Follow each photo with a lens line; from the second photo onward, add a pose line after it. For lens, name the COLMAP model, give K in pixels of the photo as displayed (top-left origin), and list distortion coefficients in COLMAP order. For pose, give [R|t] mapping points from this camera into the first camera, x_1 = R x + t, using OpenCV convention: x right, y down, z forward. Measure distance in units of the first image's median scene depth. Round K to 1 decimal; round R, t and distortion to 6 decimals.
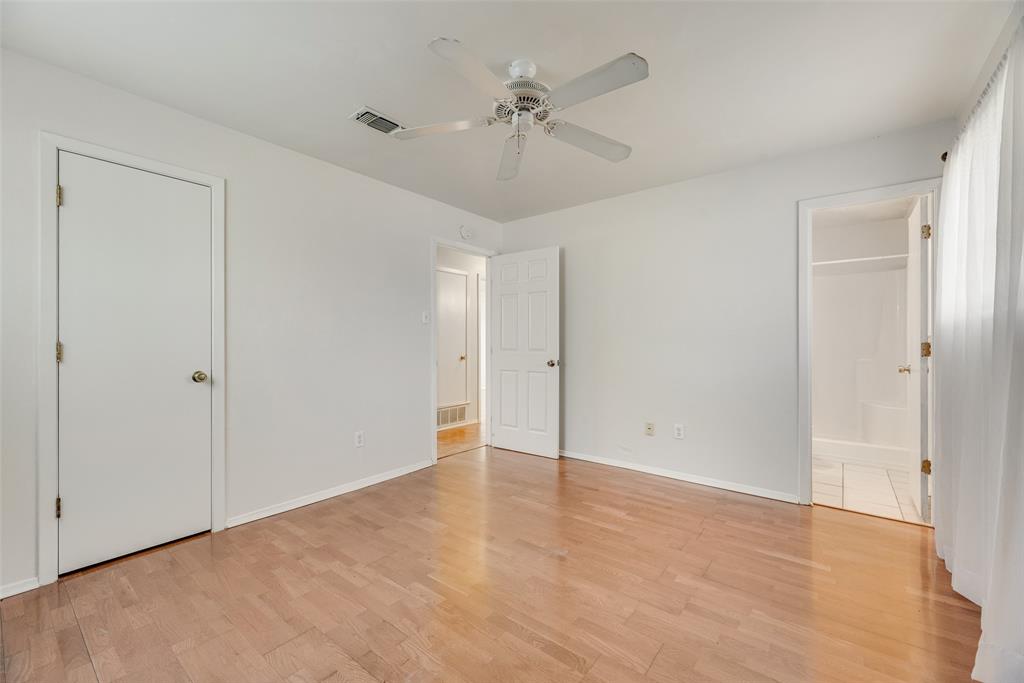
lens RADIAL K [[419.4, 0, 509.6], [0, 419.4, 342.9], [0, 0, 1]] dist [0.000504, -0.000253]
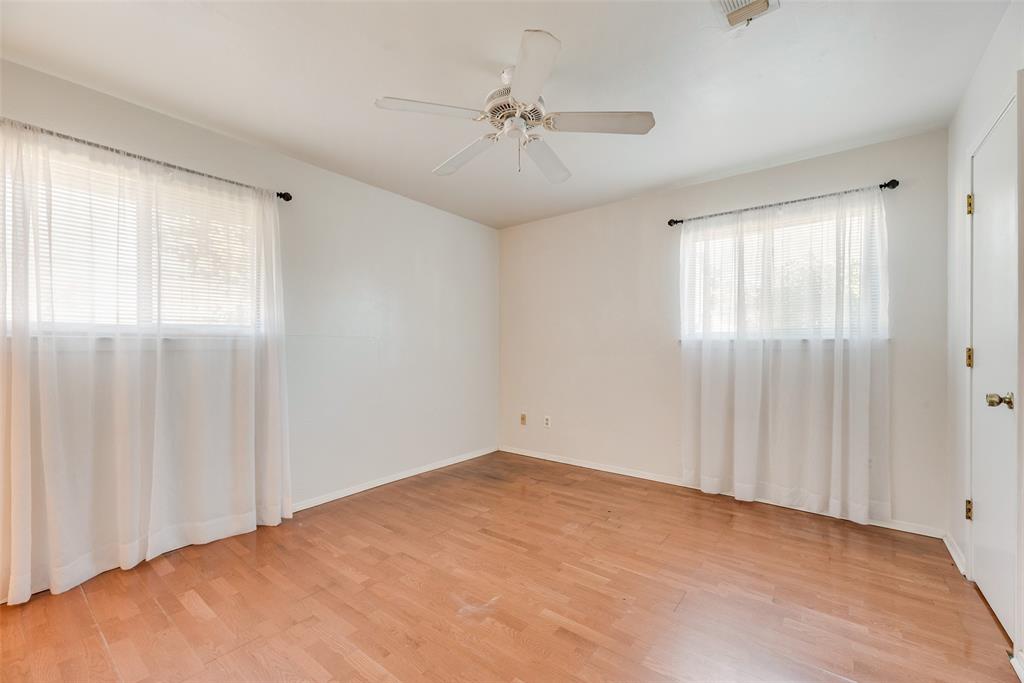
lens RADIAL K [[419.4, 0, 513.5], [0, 419.4, 345.4], [0, 0, 1]] dist [0.000504, -0.000253]
pose [[-1.000000, 0.000158, 0.000223, 0.036588], [0.000159, 0.999989, 0.004724, -0.012417], [-0.000222, 0.004724, -0.999989, 2.029231]]
